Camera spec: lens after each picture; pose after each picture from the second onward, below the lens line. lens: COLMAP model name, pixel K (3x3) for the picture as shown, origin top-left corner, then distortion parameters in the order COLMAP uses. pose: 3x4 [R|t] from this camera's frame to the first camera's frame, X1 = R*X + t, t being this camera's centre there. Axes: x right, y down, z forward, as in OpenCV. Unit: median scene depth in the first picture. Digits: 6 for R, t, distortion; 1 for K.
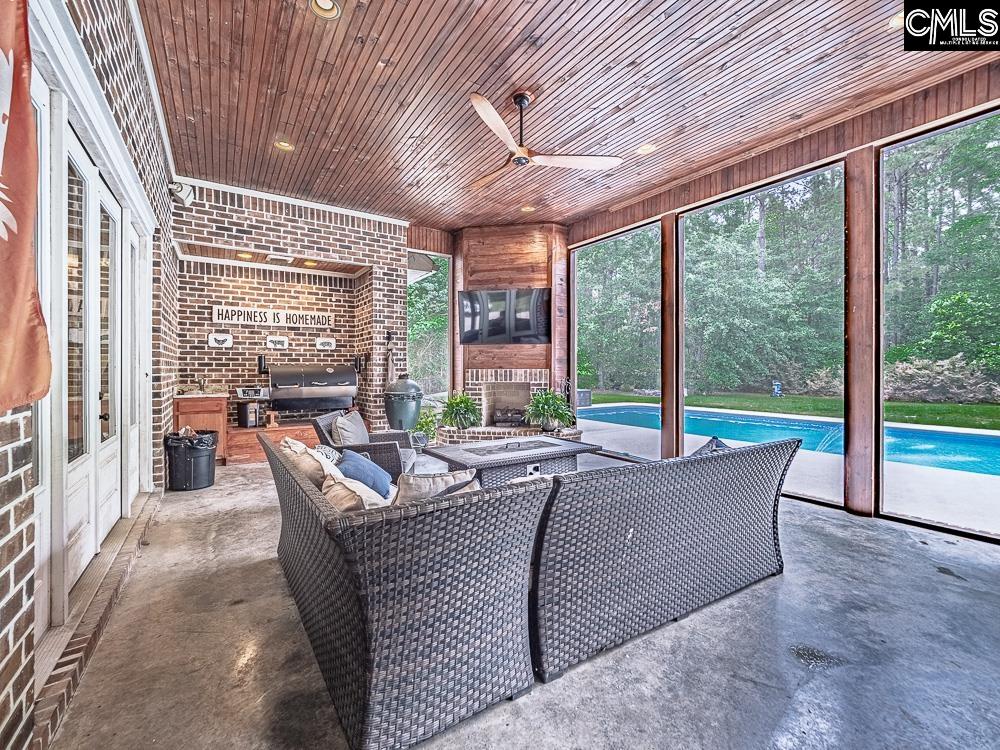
lens RADIAL K [[441.9, 0, 505.9], [0, 441.9, 376.4], [0, 0, 1]] dist [0.008997, -0.007672]
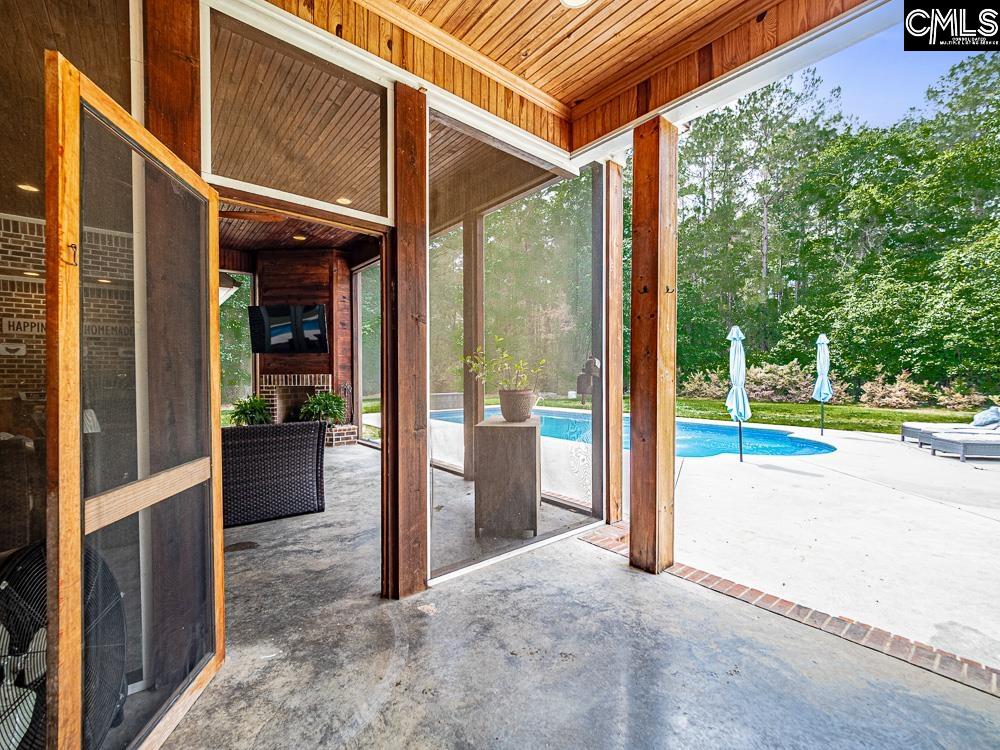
lens RADIAL K [[428.5, 0, 486.8], [0, 428.5, 381.1], [0, 0, 1]] dist [-0.002377, 0.000213]
pose [[0.995766, -0.004485, 0.091815, 0.403097], [0.004124, 0.999983, 0.004124, -0.001850], [-0.091832, -0.003728, 0.995768, -0.158342]]
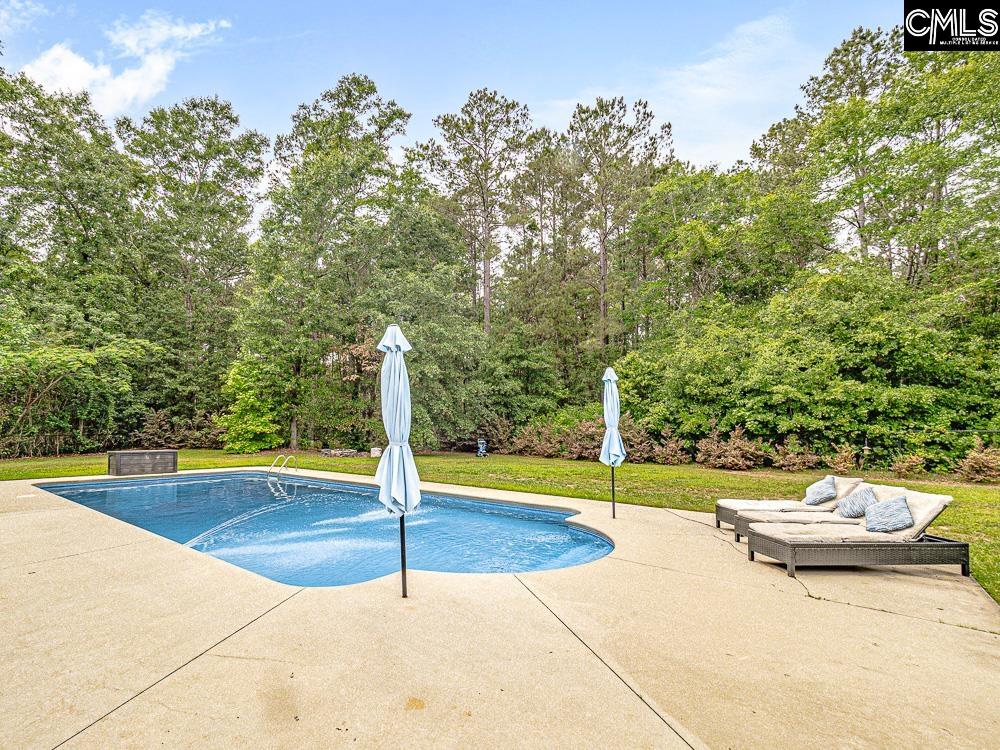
lens RADIAL K [[400.5, 0, 498.5], [0, 400.5, 399.6], [0, 0, 1]] dist [0.022302, 0.000144]
pose [[0.958627, 0.030785, 0.282994, 1.401665], [-0.006647, 0.996285, -0.085862, 0.007896], [-0.284586, 0.080428, 0.955271, 0.541592]]
